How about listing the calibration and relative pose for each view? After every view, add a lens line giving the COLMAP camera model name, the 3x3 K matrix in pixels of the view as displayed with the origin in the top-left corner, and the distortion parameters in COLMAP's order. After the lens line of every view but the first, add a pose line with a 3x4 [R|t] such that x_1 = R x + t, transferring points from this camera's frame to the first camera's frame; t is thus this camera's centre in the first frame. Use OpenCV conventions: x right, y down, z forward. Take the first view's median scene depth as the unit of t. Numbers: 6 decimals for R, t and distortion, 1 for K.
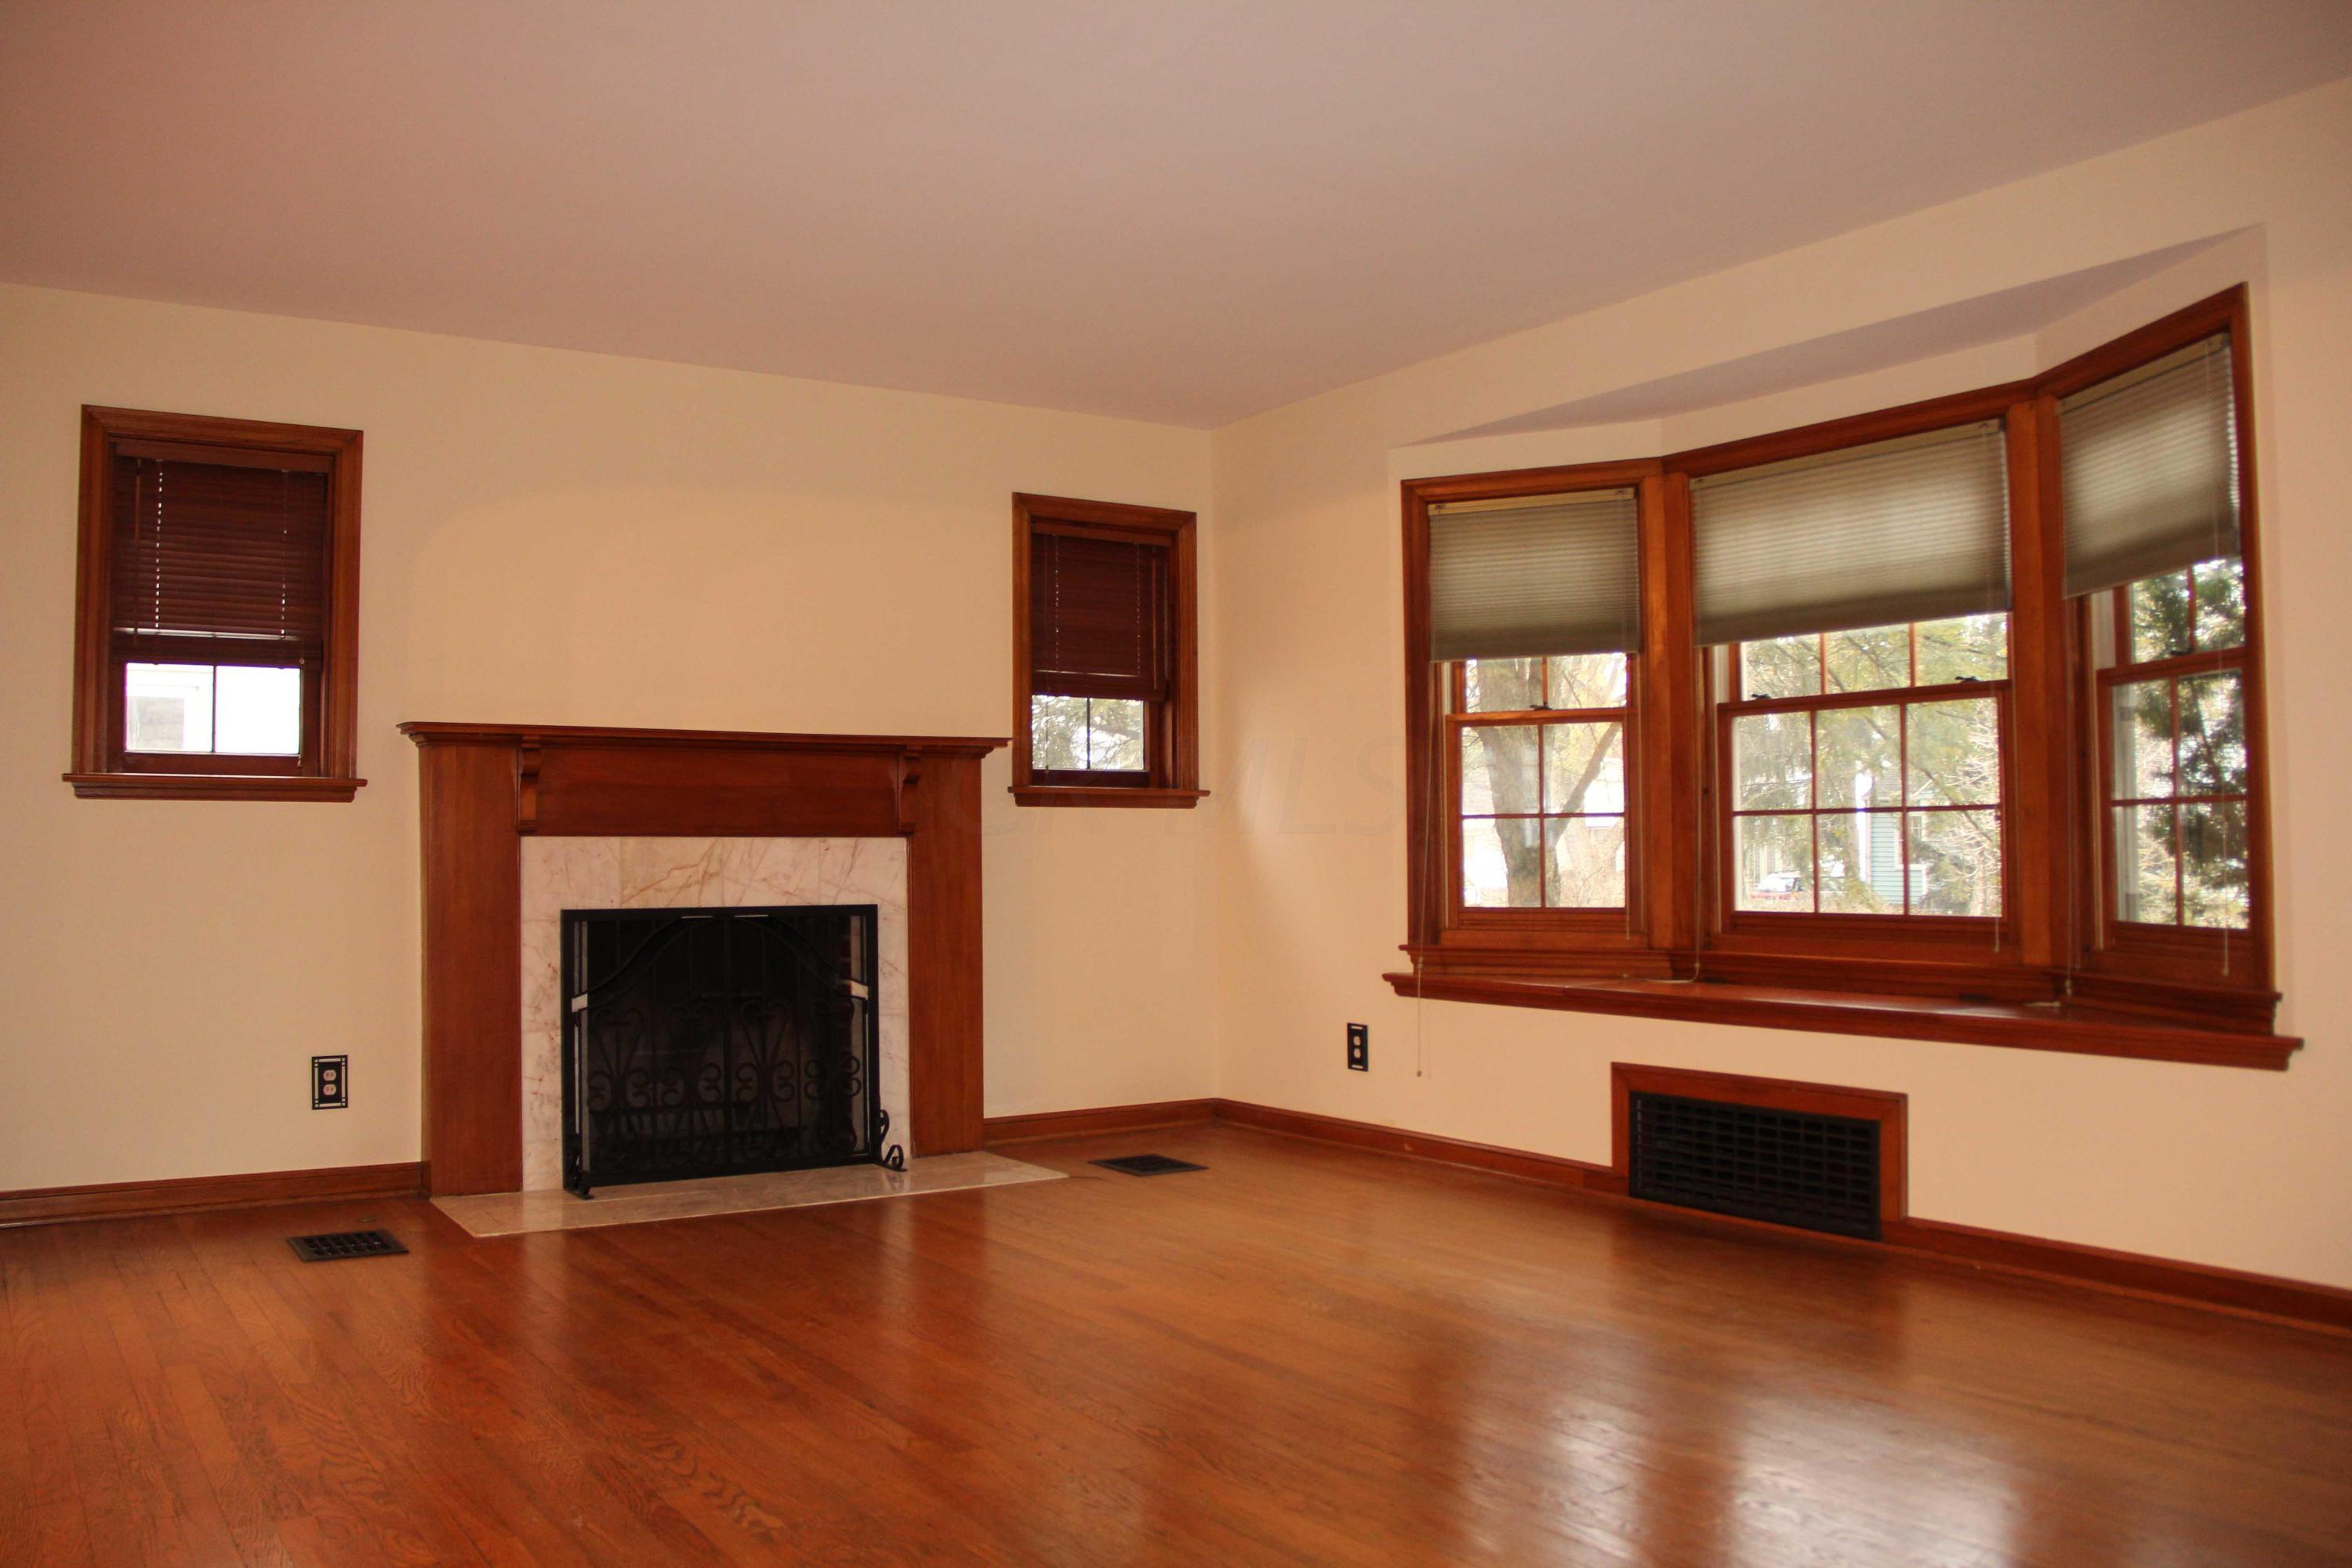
lens RADIAL K [[1989.0, 0, 1176.0], [0, 1989.0, 784.0], [0, 0, 1]] dist [-0.188504, 0.161998]
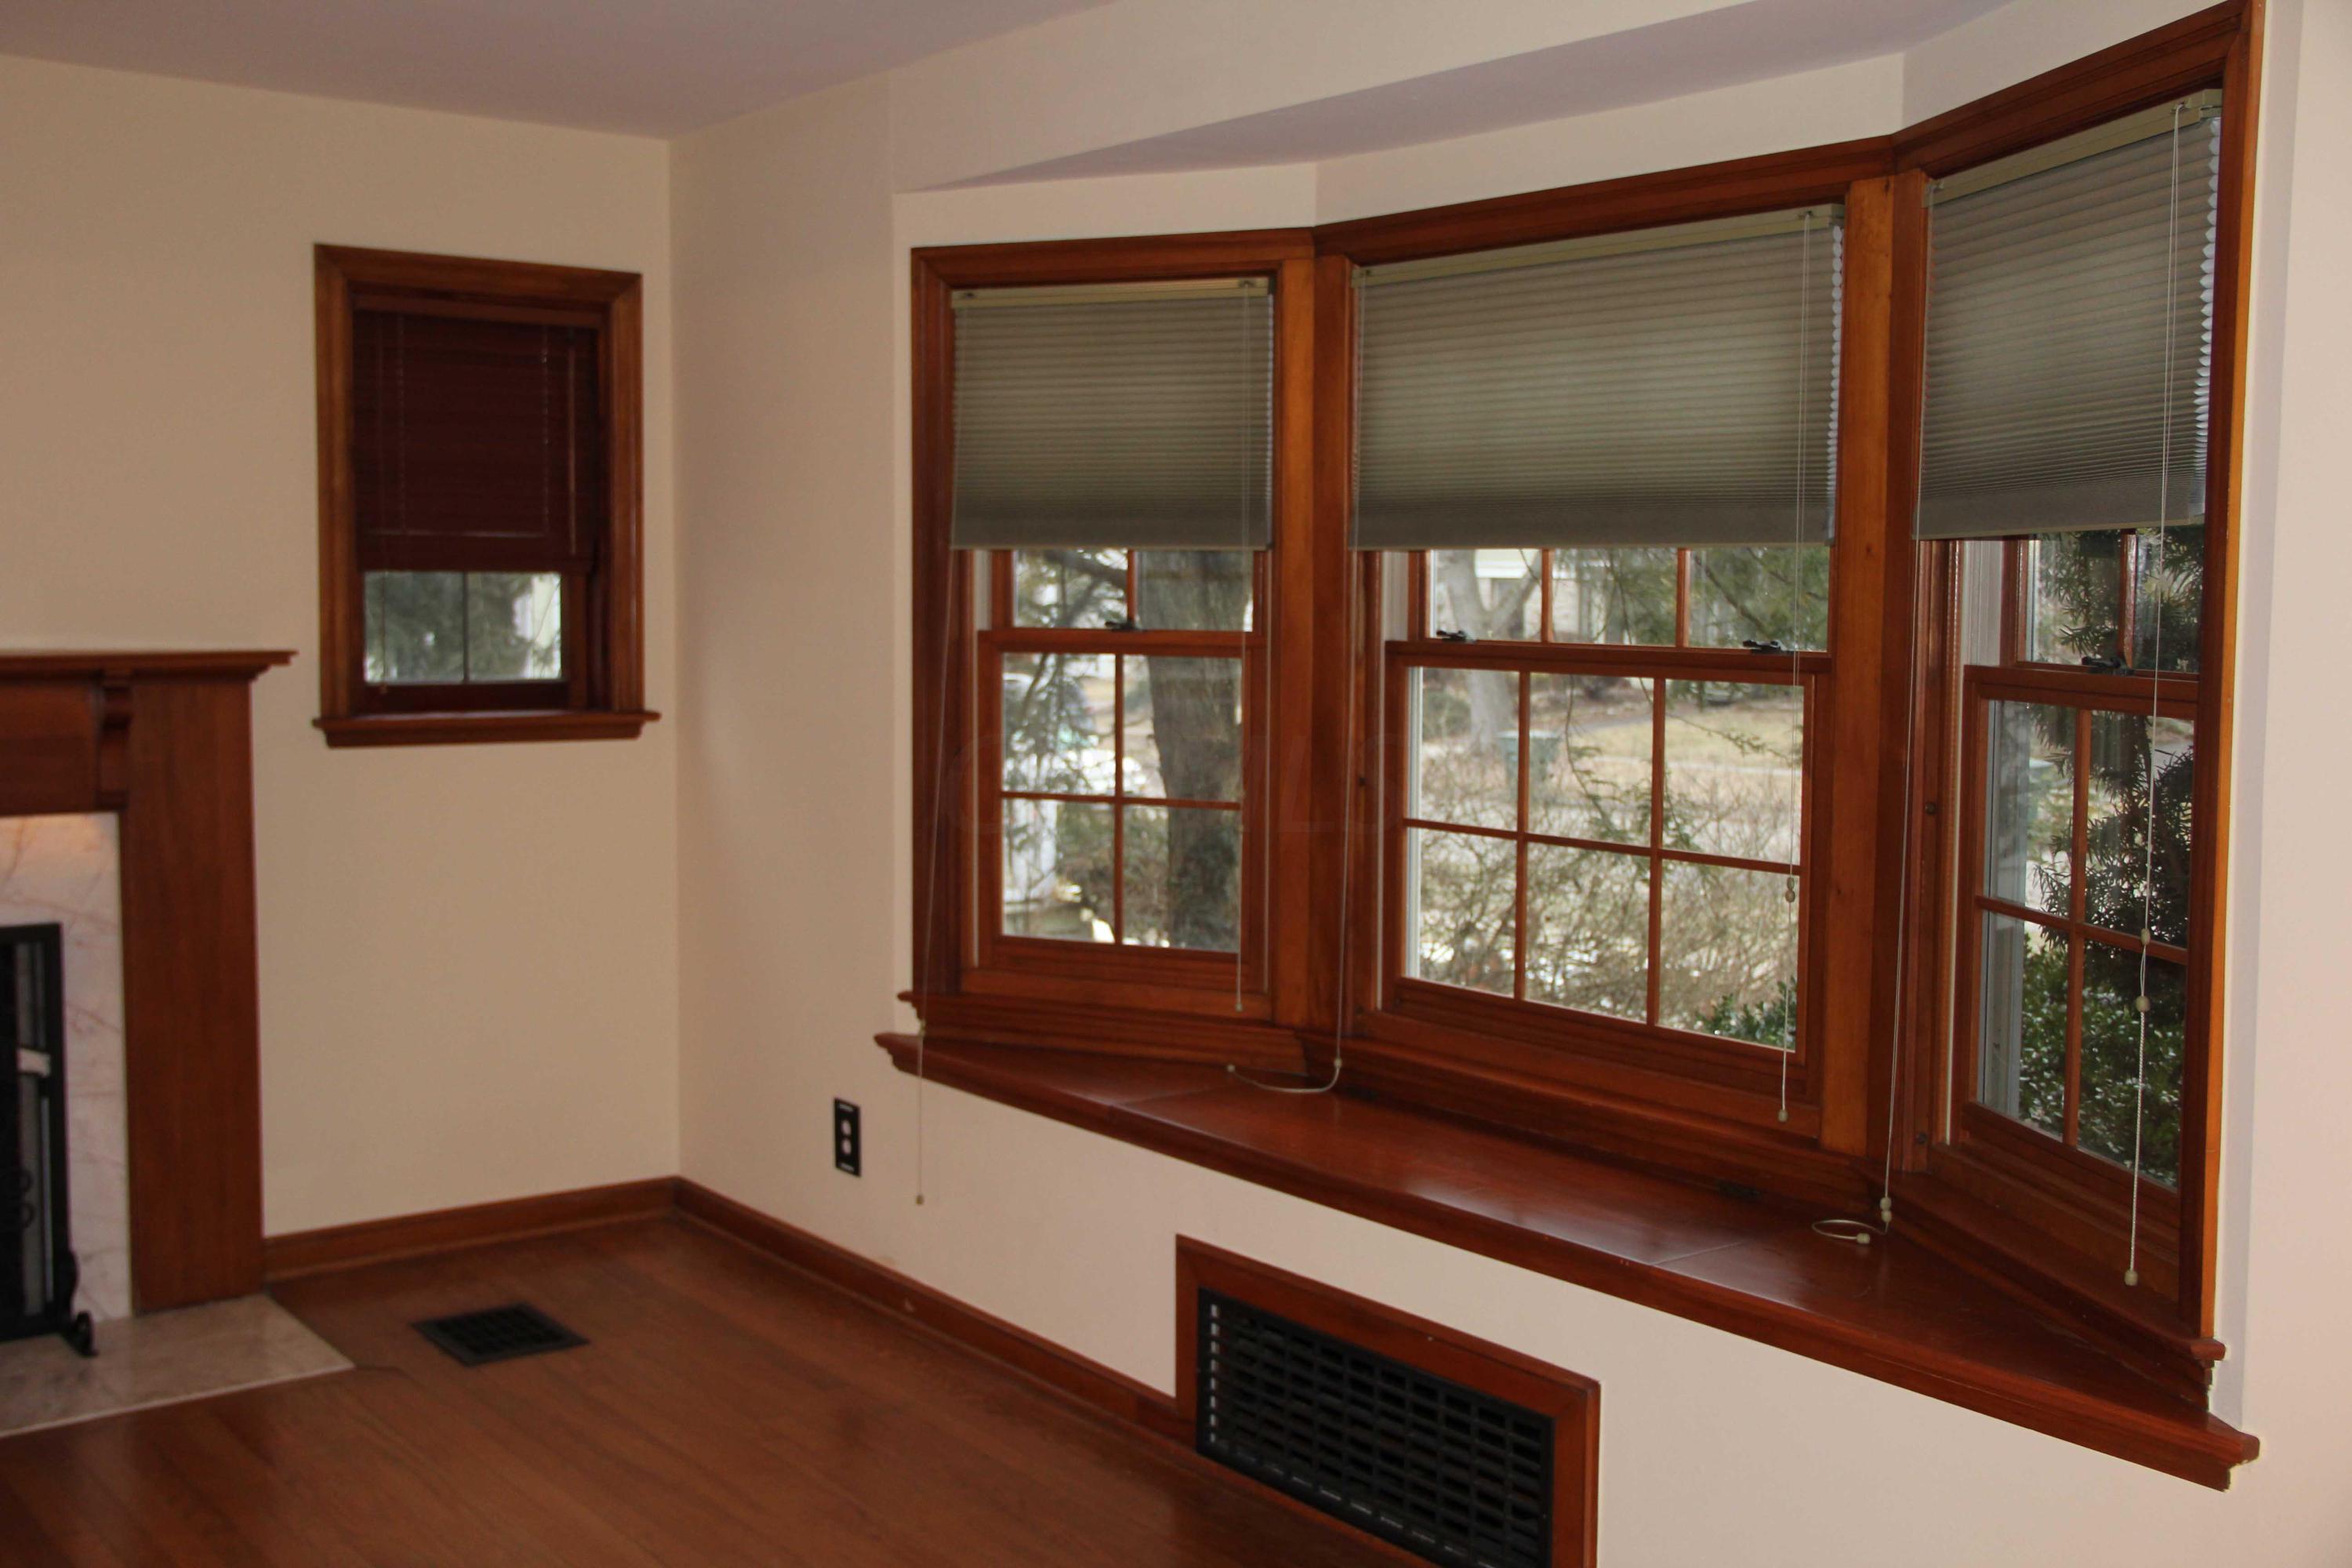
lens RADIAL K [[2487.4, 0, 1176.0], [0, 2487.4, 784.0], [0, 0, 1]] dist [-0.098450, 0.293064]
pose [[0.997538, 0.009554, 0.069467, 0.153213], [-0.017558, 0.993147, 0.115546, -0.083182], [-0.067887, -0.116481, 0.990870, 0.222793]]
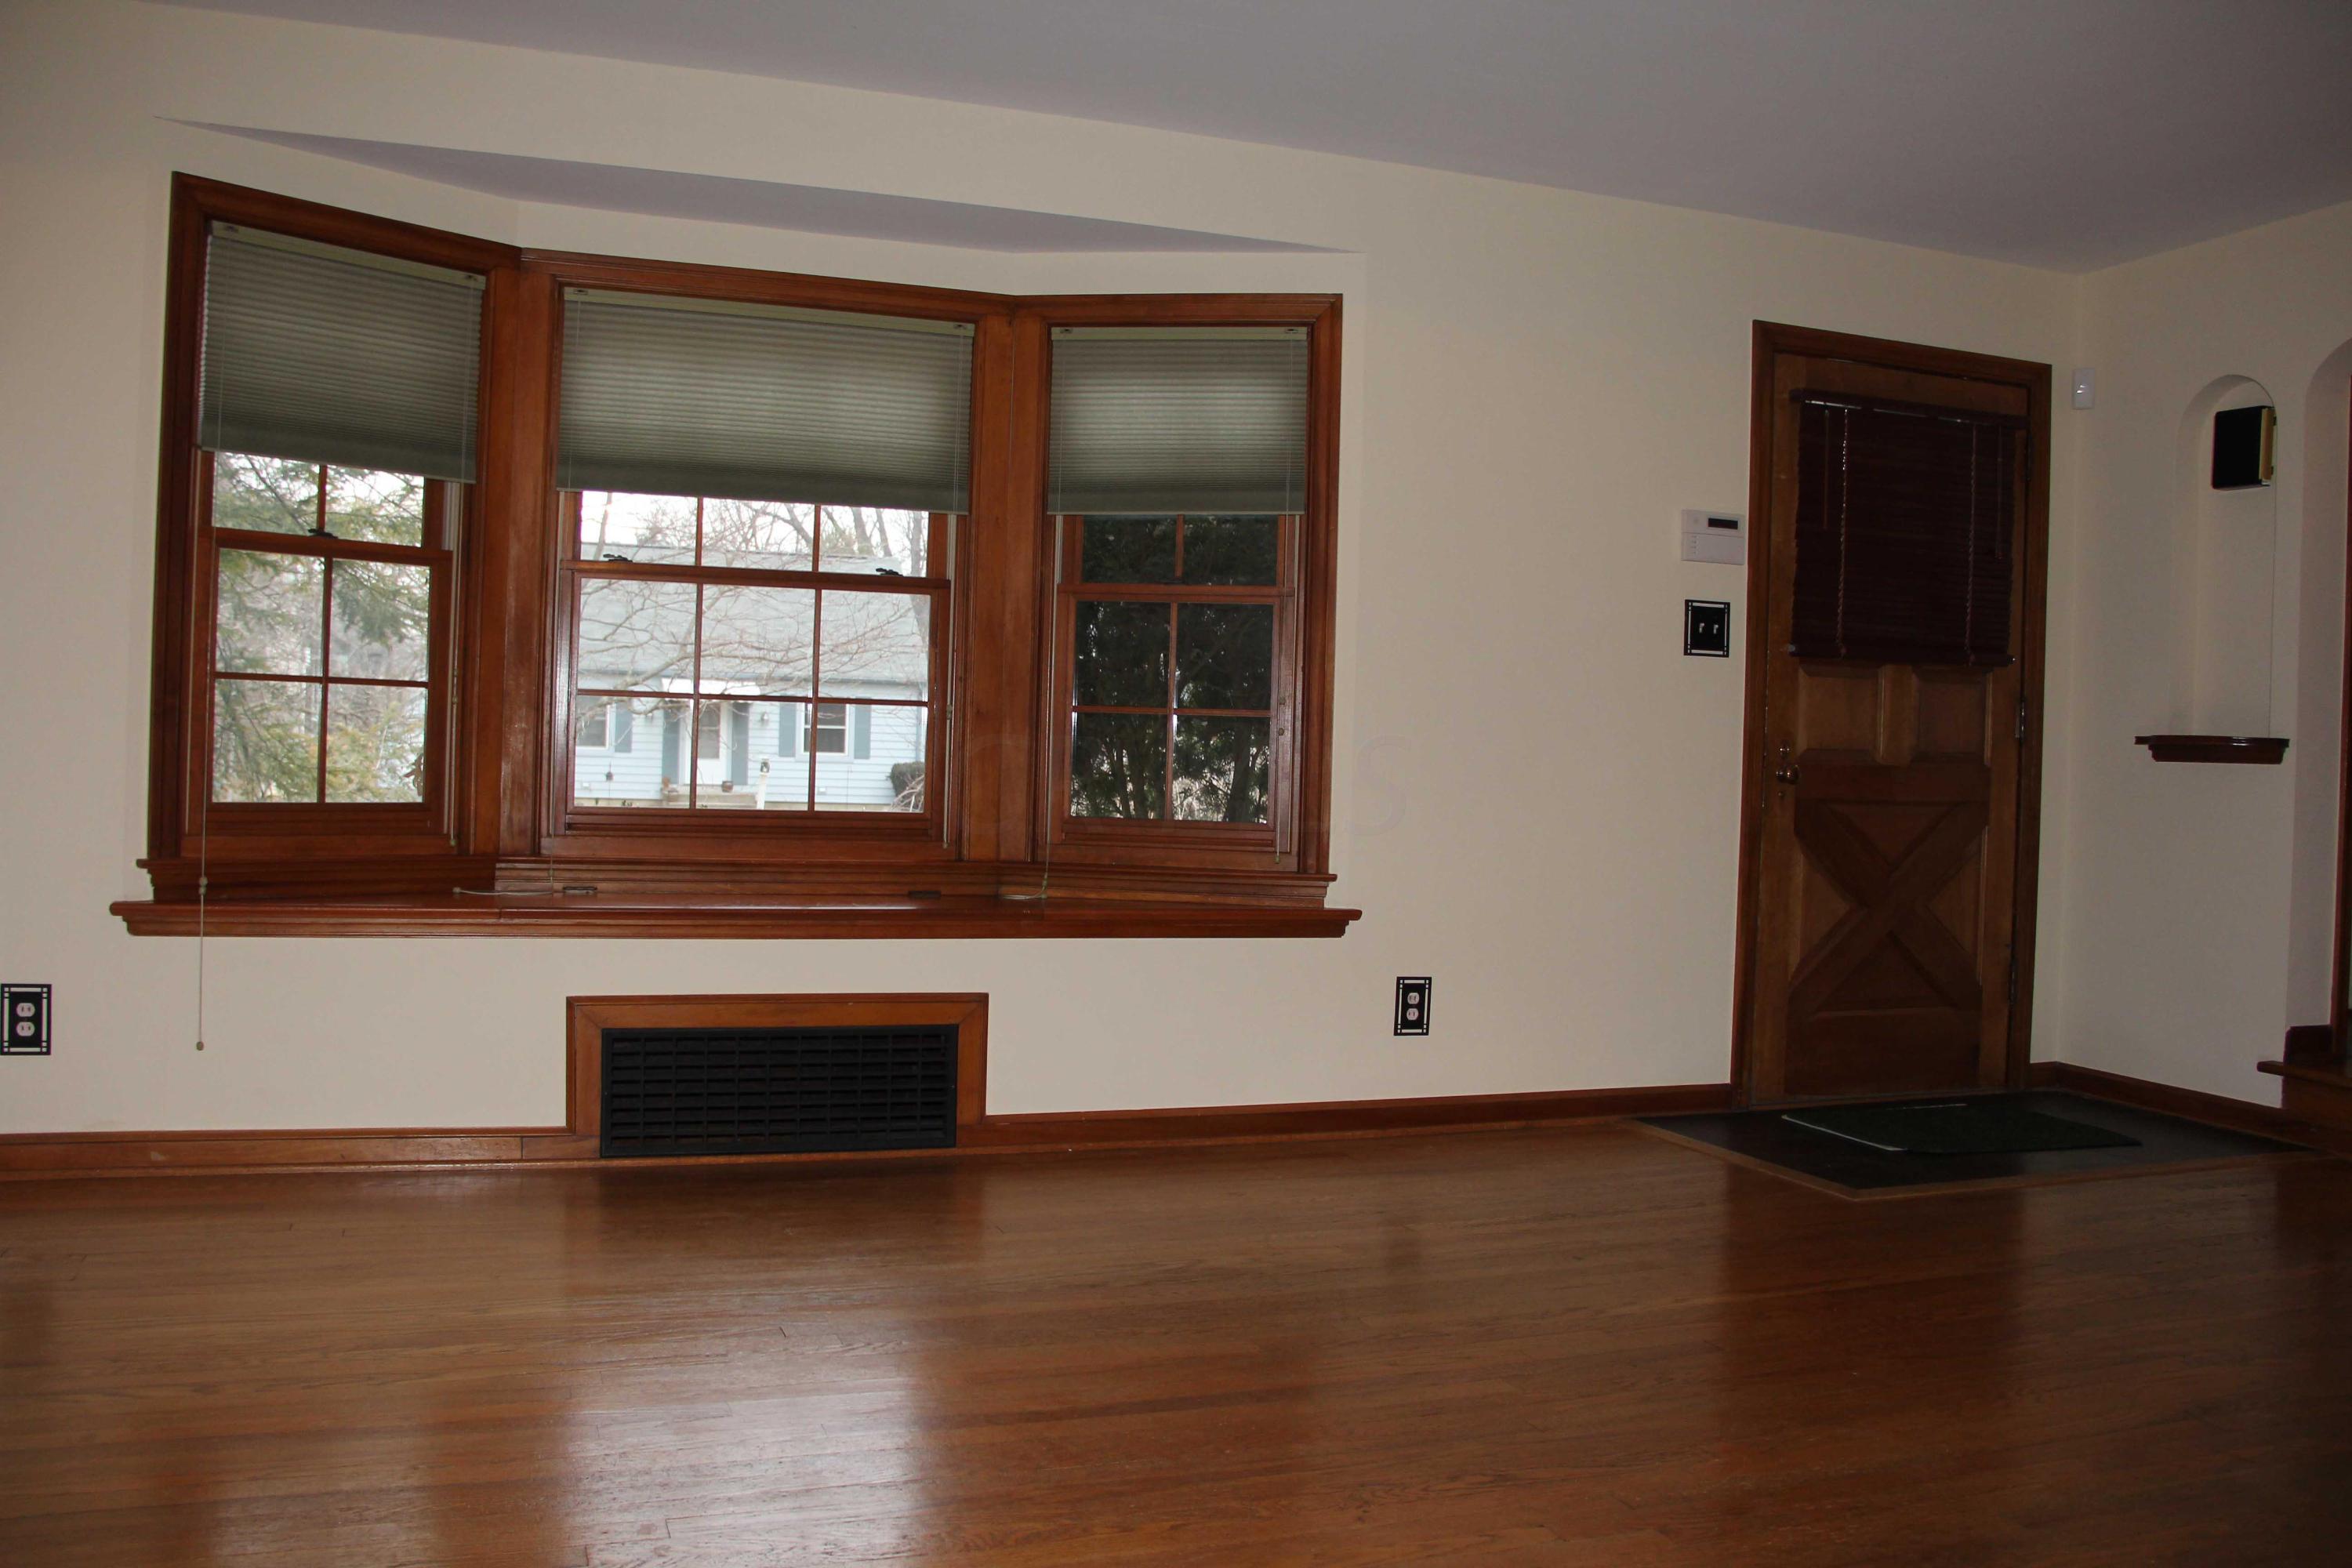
lens RADIAL K [[1989.0, 0, 1176.0], [0, 1989.0, 784.0], [0, 0, 1]] dist [-0.188504, 0.161998]
pose [[0.217115, -0.006701, 0.976123, -0.468233], [-0.064981, 0.997659, 0.021302, 0.019534], [-0.973981, -0.068055, 0.216171, 0.545021]]
